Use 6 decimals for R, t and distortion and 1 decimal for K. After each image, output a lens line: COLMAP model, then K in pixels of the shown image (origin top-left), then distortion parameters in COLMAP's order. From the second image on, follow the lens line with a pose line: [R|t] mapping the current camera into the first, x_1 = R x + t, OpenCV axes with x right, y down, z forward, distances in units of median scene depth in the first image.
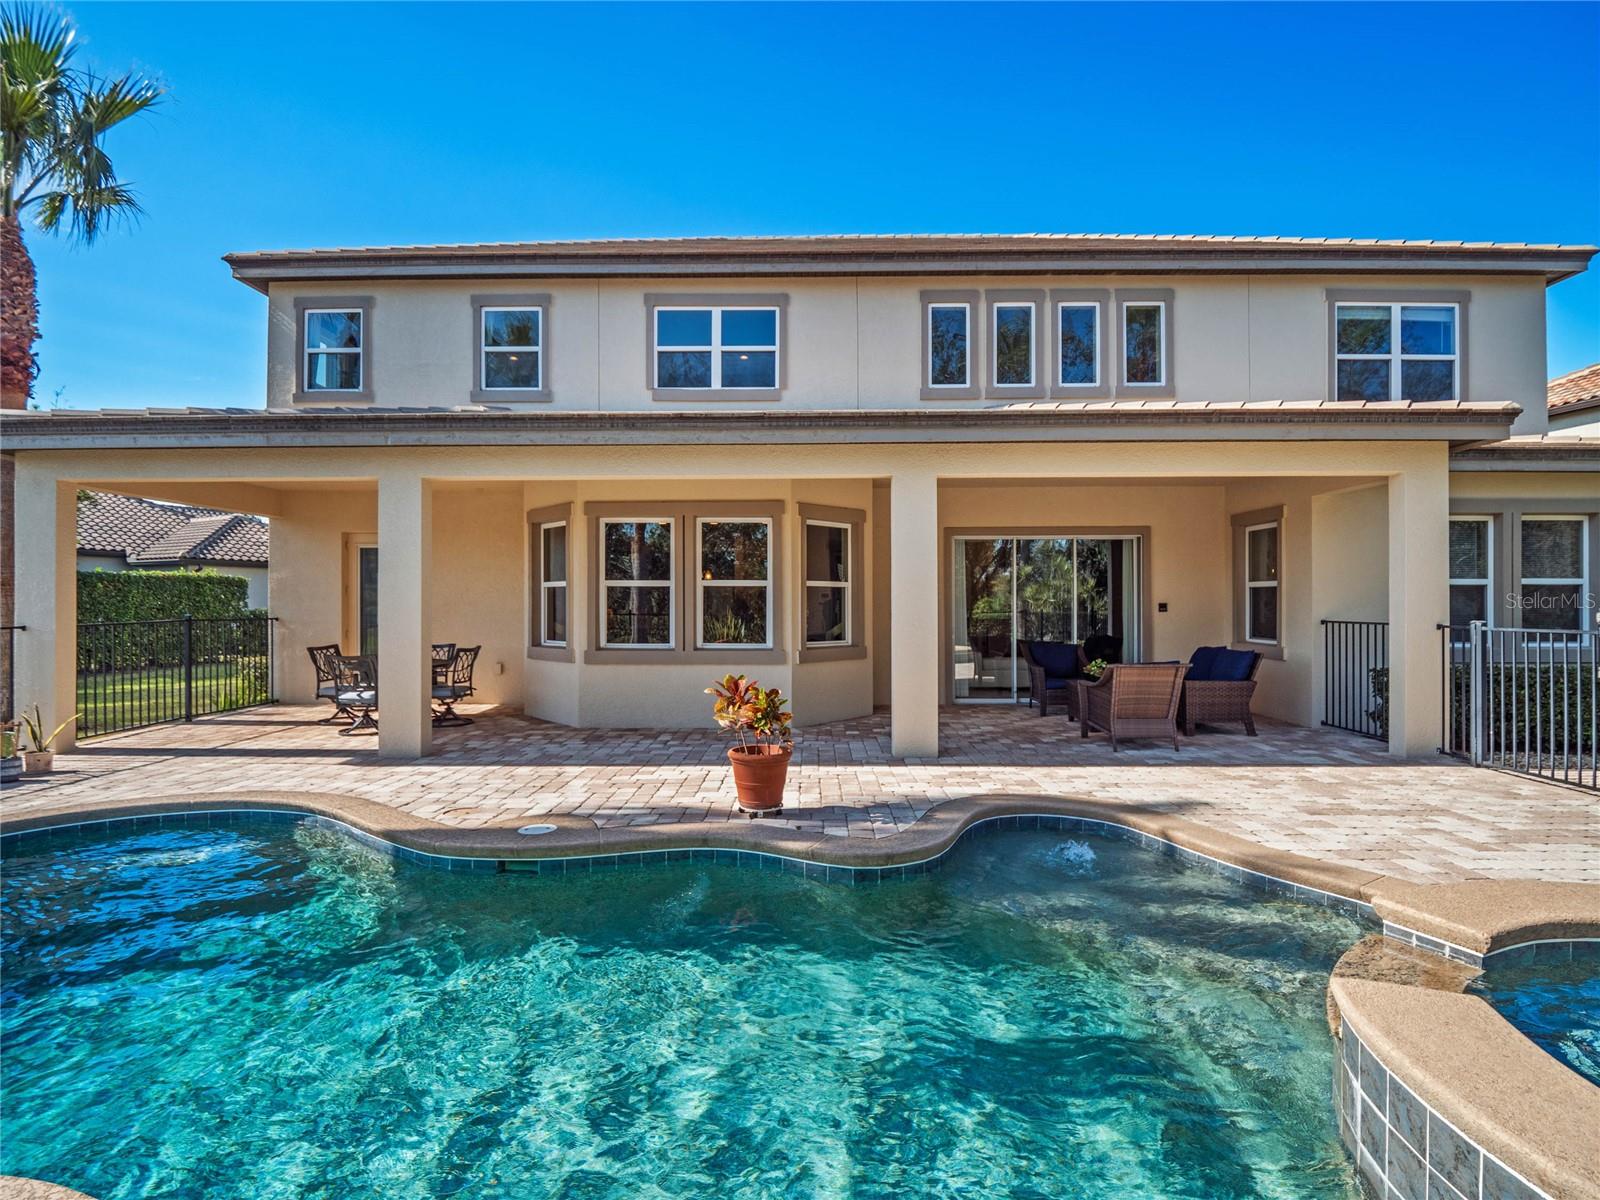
lens RADIAL K [[778.0, 0, 801.1], [0, 778.0, 601.6], [0, 0, 1]] dist [-0.005865, -0.000425]
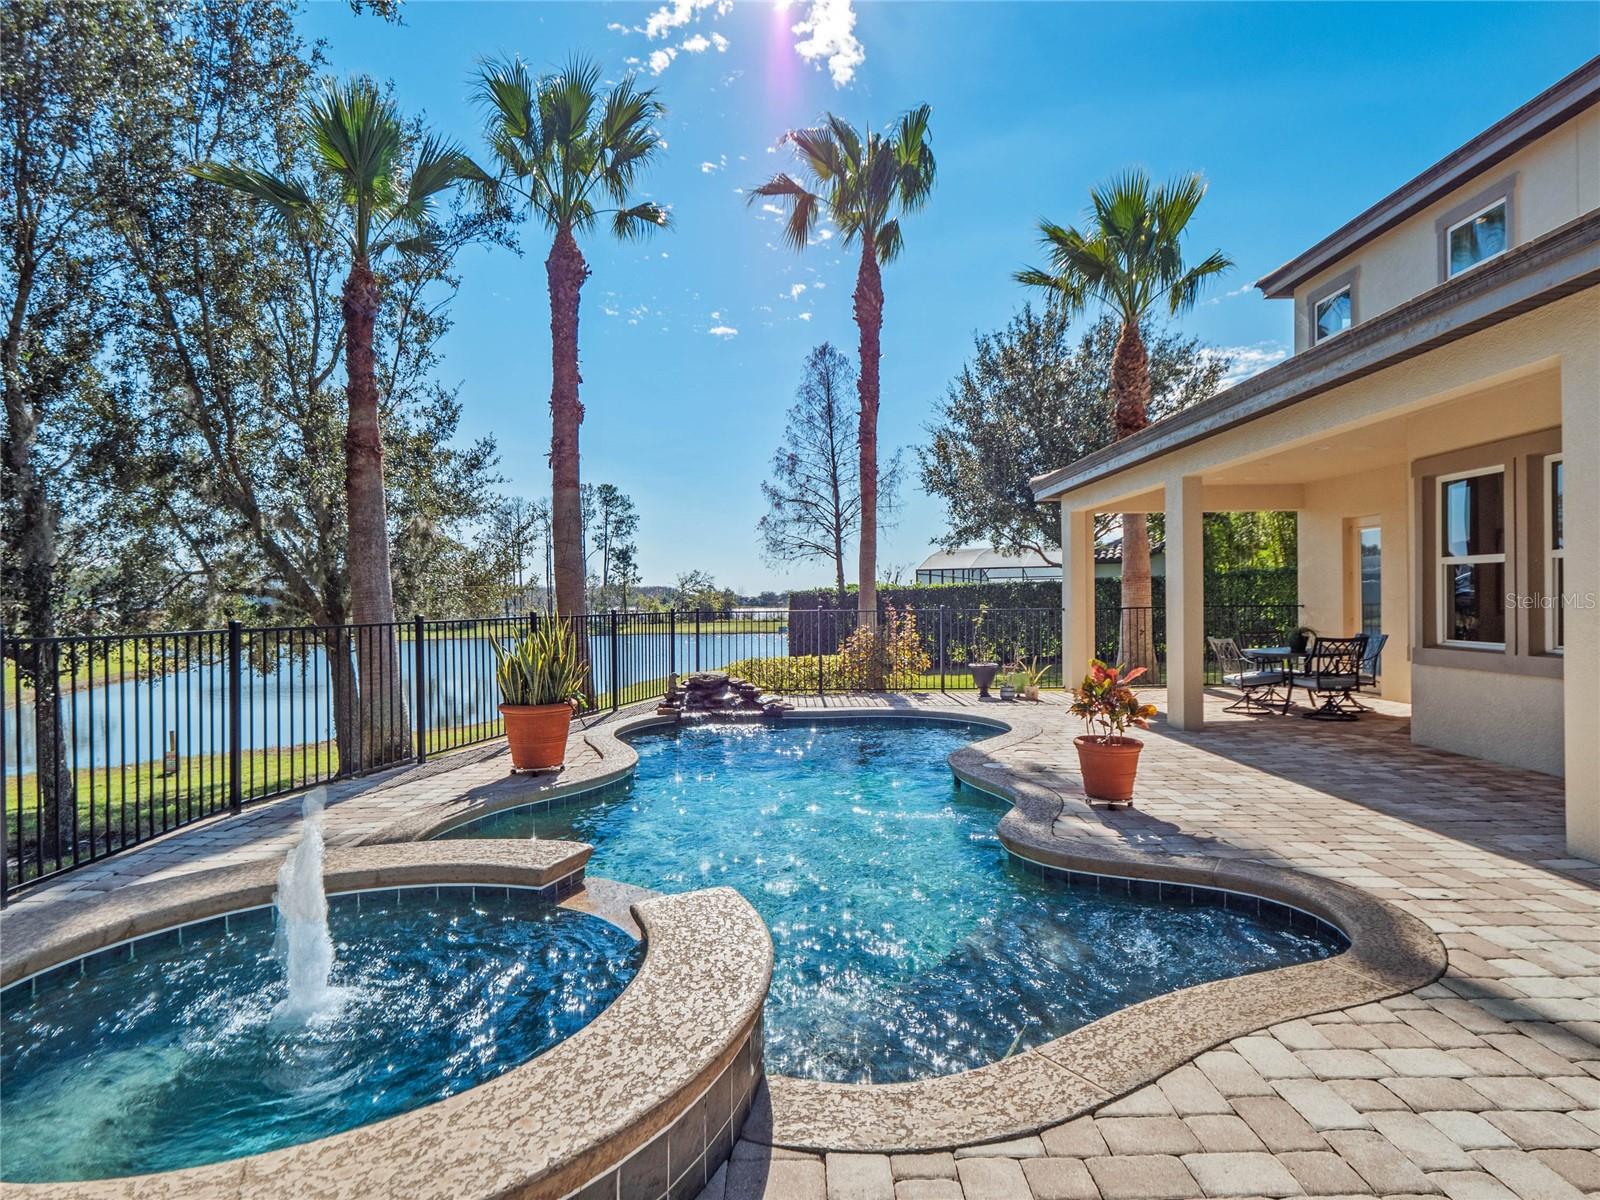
lens RADIAL K [[871.4, 0, 800.5], [0, 871.4, 601.2], [0, 0, 1]] dist [-0.000295, -0.000478]
pose [[0.030961, 0.002545, -0.999517, 0.599004], [0.012205, 0.999921, 0.002925, 0.006146], [0.999446, -0.012290, 0.030927, 0.343510]]
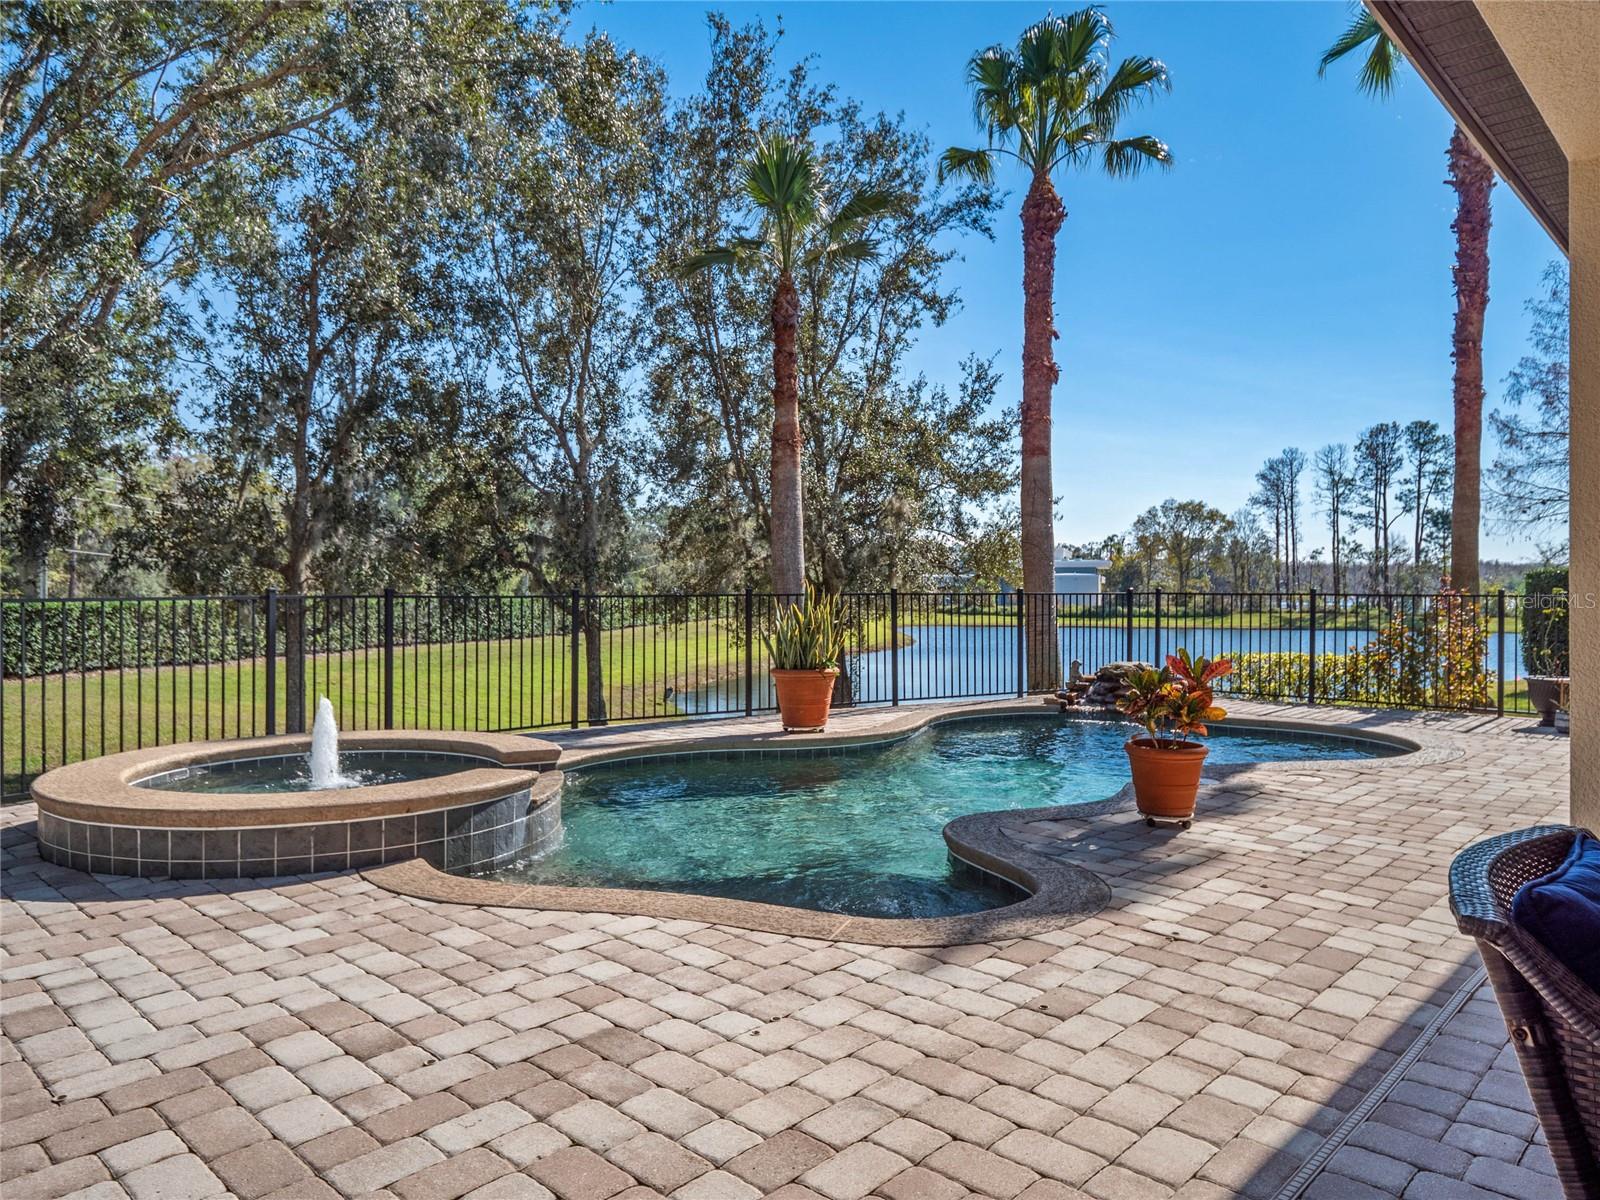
lens RADIAL K [[1080.5, 0, 787.4], [0, 1080.5, 567.3], [0, 0, 1]] dist [0.006980, 0.000505]
pose [[-0.680413, -0.010666, -0.732751, 0.609474], [0.004443, 0.999816, -0.018679, 0.015982], [0.732815, -0.015965, -0.680241, 0.868072]]
